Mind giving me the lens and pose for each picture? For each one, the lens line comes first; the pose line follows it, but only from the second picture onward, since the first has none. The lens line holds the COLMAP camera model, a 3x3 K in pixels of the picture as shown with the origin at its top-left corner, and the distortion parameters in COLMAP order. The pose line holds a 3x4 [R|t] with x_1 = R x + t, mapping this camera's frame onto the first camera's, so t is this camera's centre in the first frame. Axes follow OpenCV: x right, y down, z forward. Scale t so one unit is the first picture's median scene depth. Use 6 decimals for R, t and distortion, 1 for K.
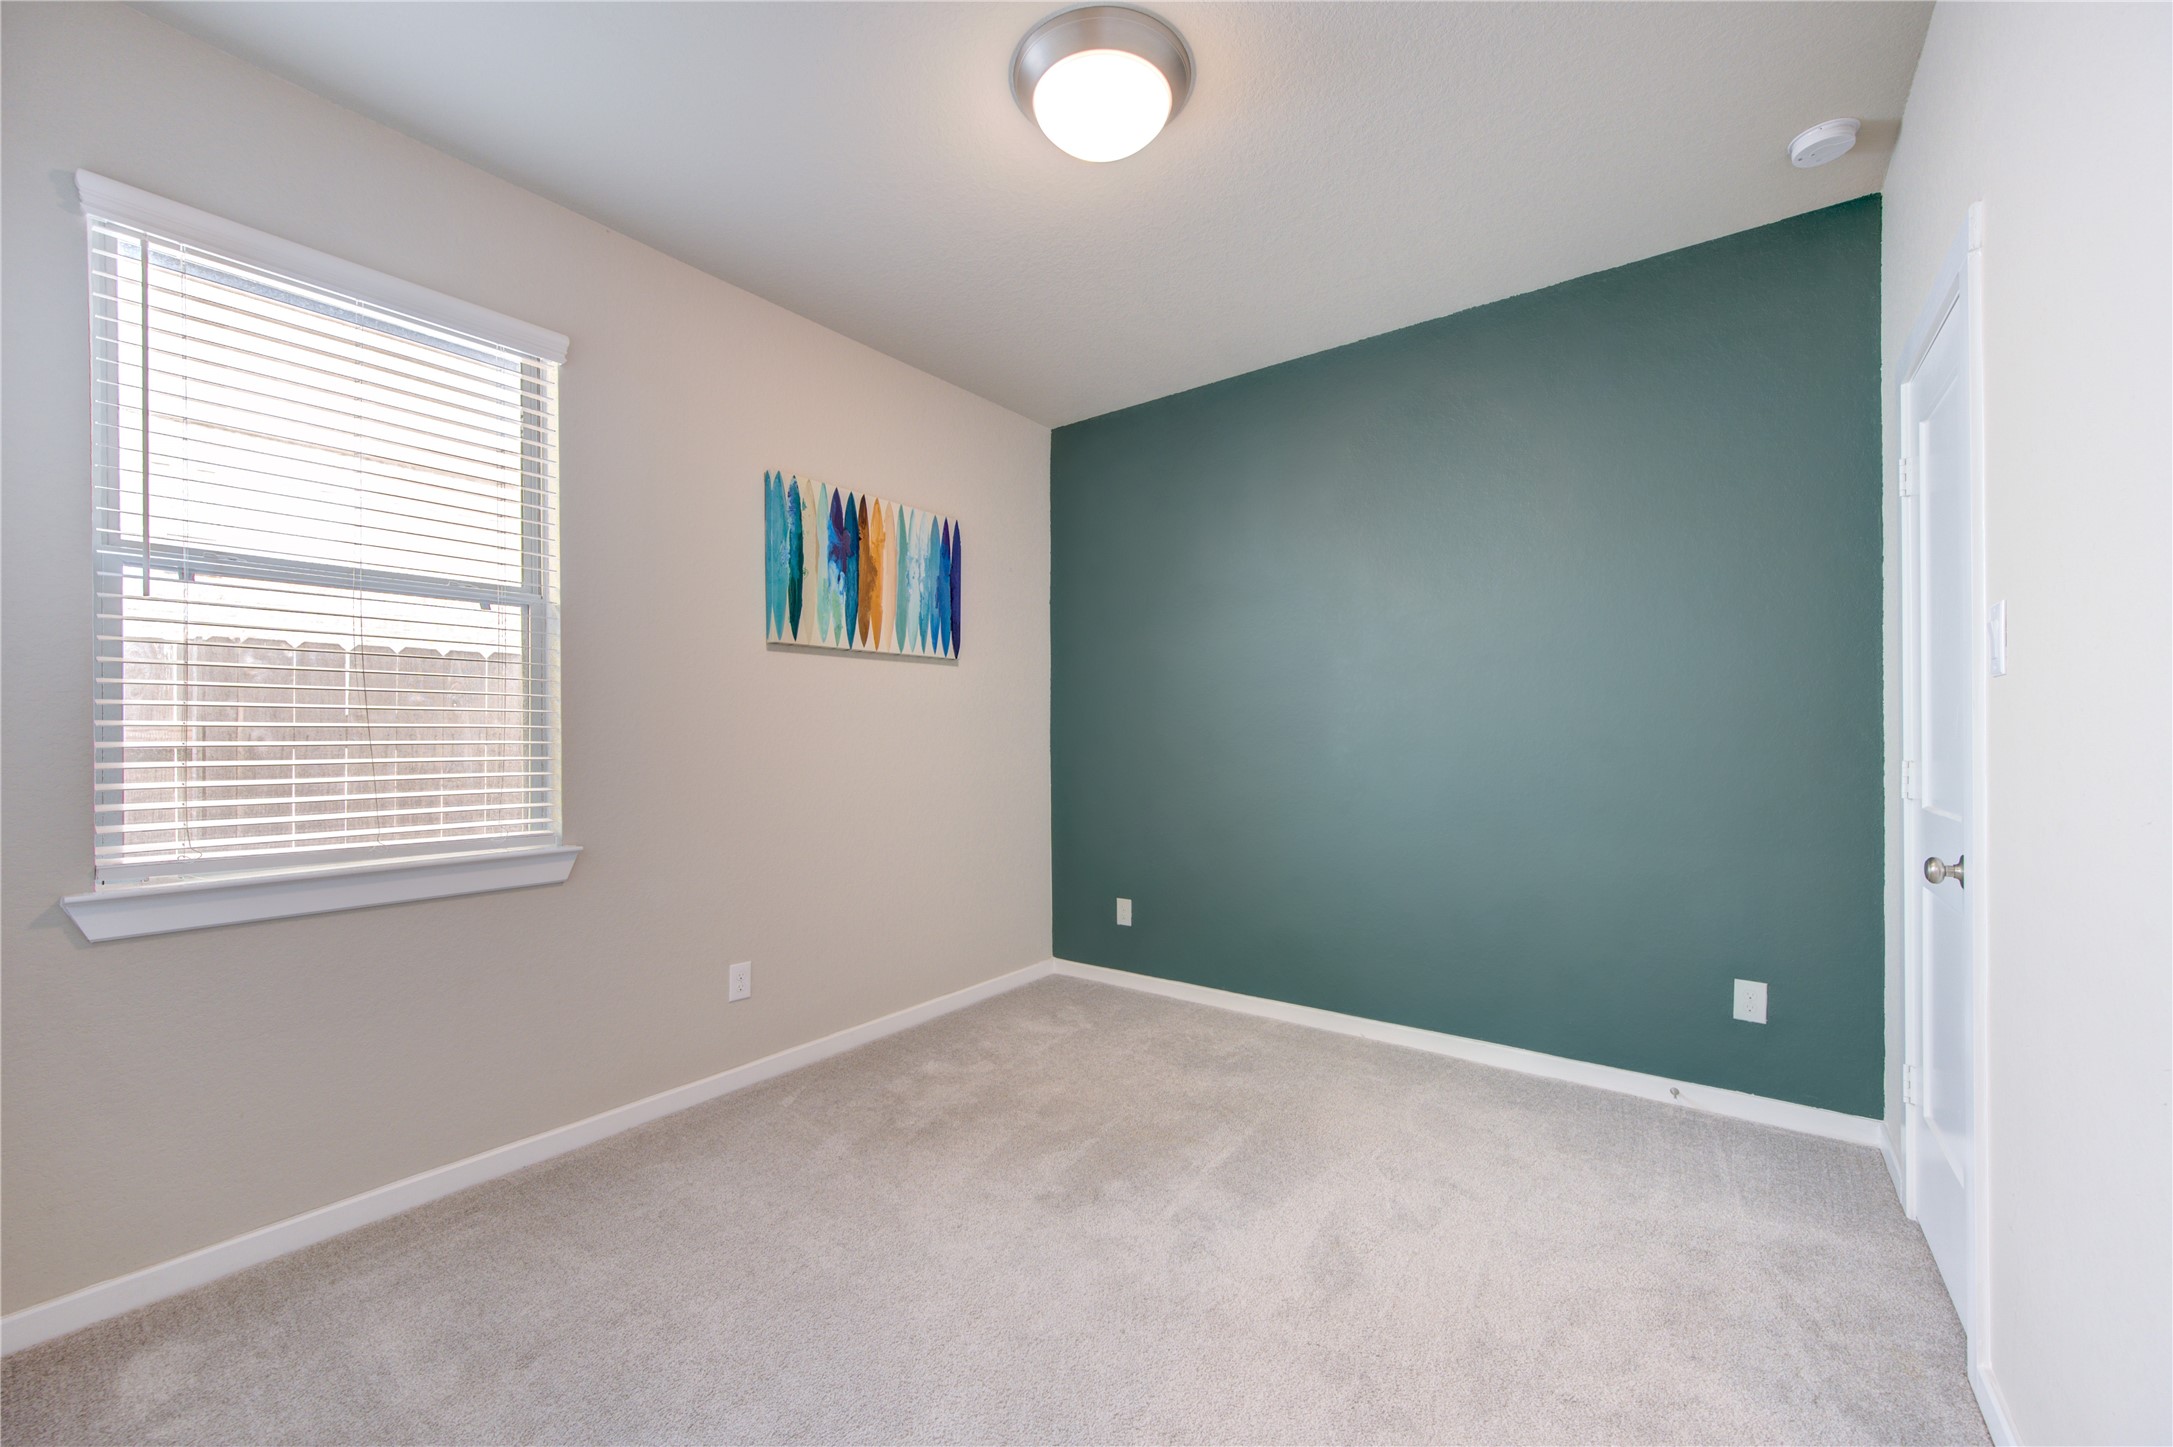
lens RADIAL K [[864.2, 0, 1077.1], [0, 864.2, 724.4], [0, 0, 1]] dist [0.001743, 0.000552]
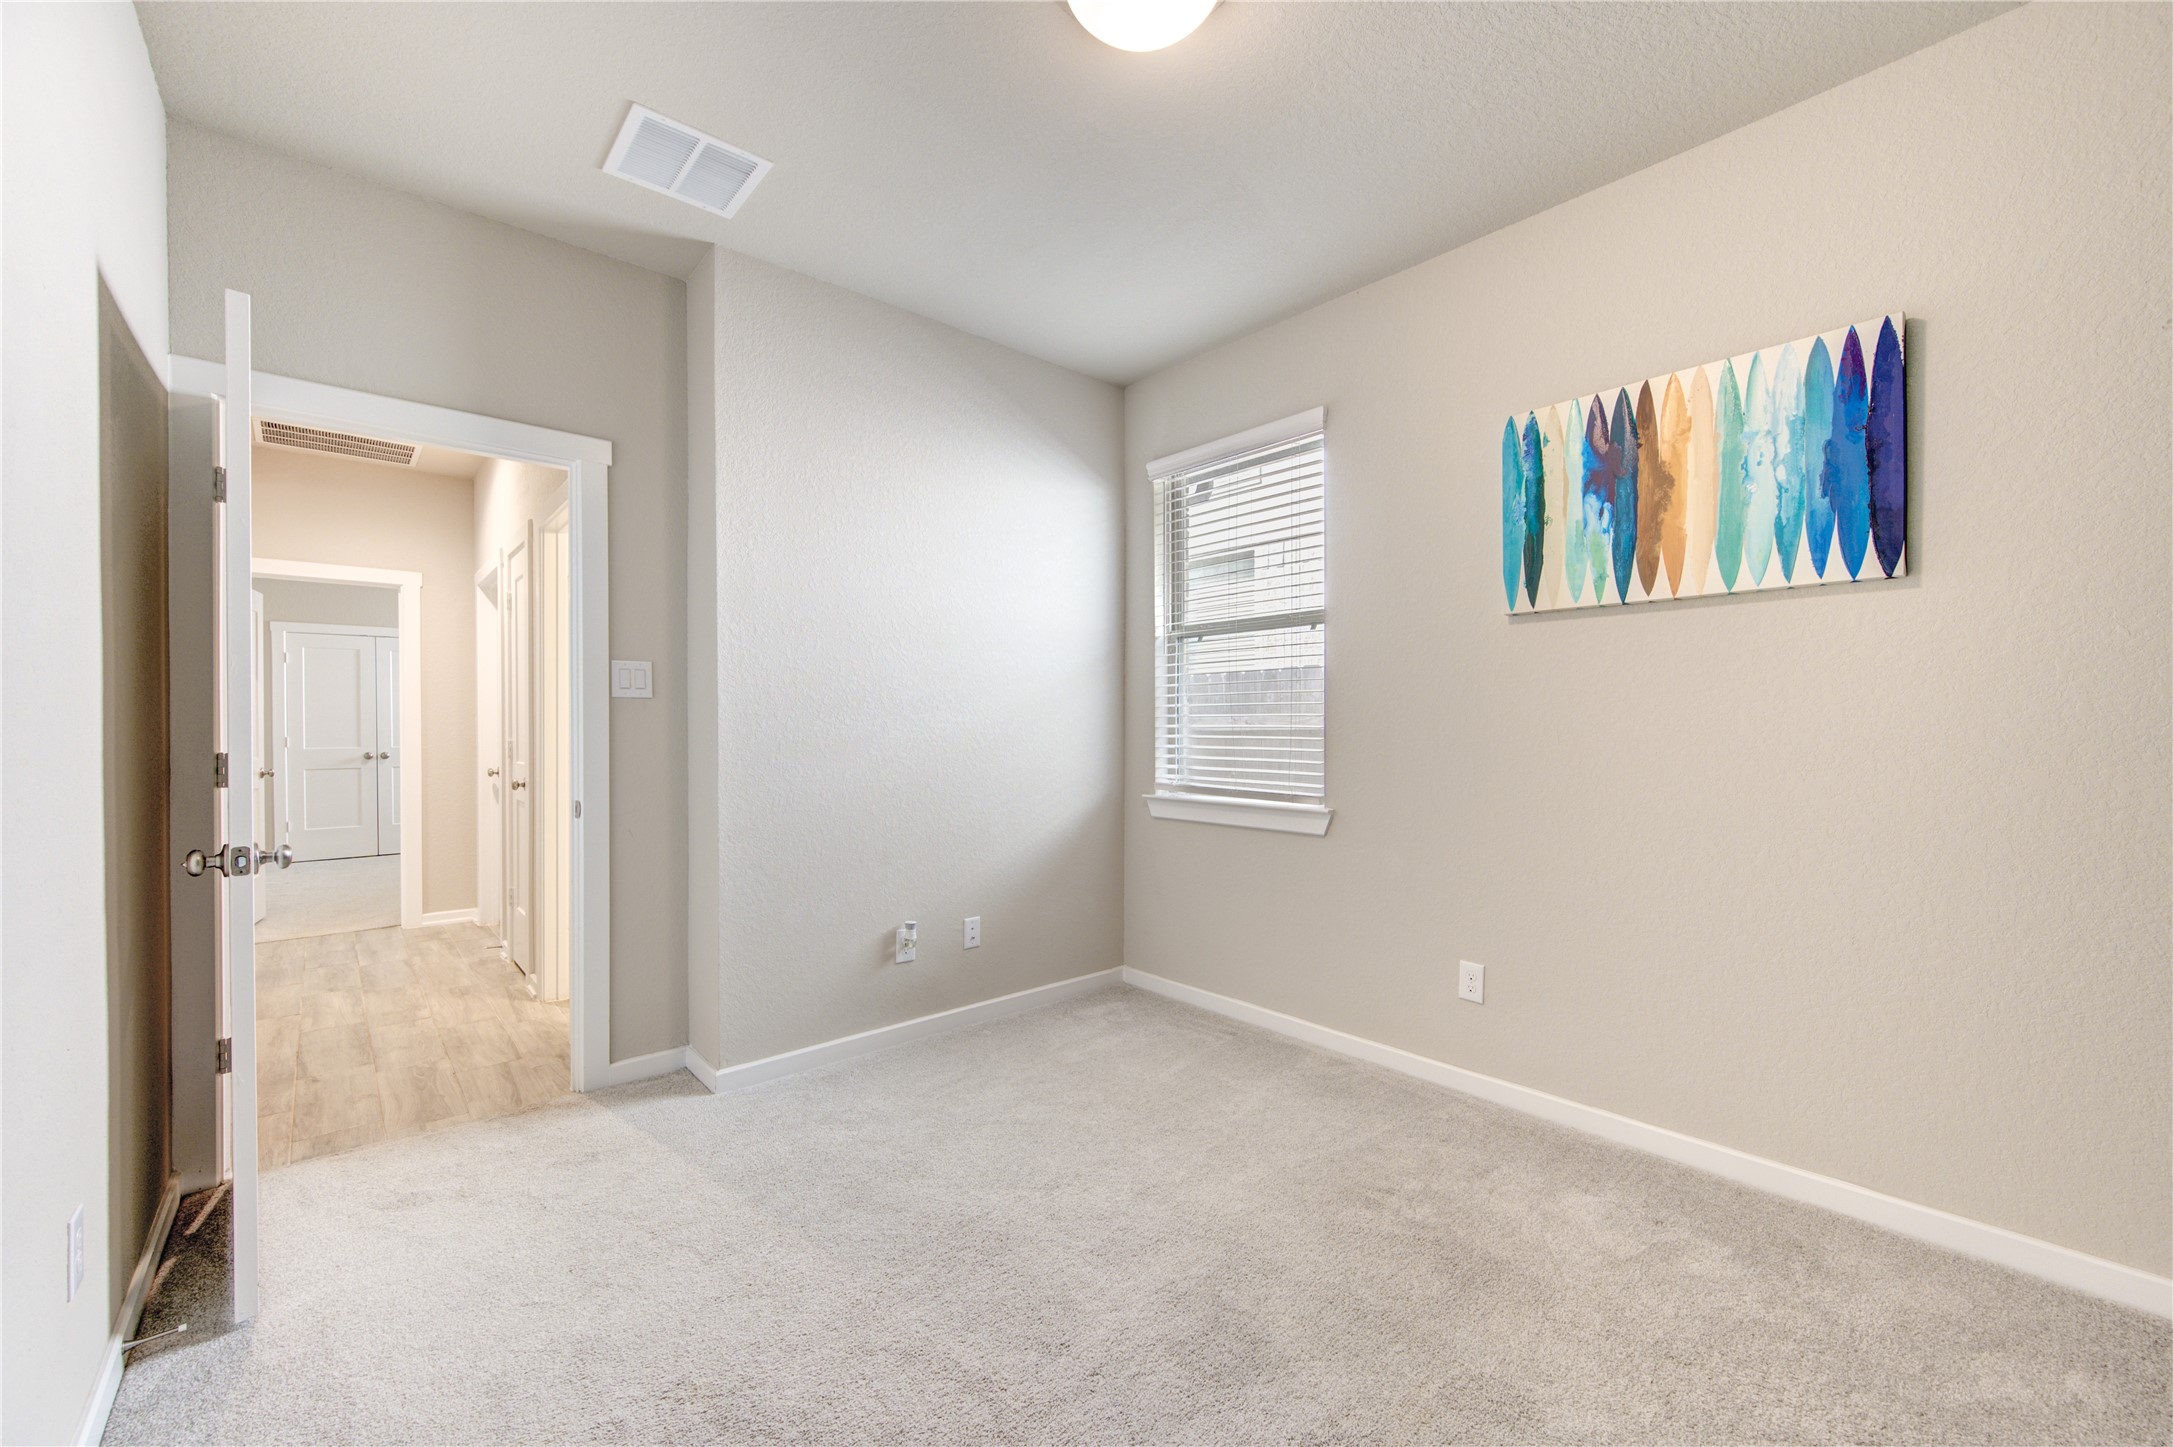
lens RADIAL K [[864.2, 0, 1093.1], [0, 864.2, 722.1], [0, 0, 1]] dist [0.001743, 0.000552]
pose [[-0.206101, 0.002013, -0.978529, 0.558494], [0.016151, 0.999869, -0.001345, 0.008053], [0.978397, -0.016081, -0.206106, 0.719772]]
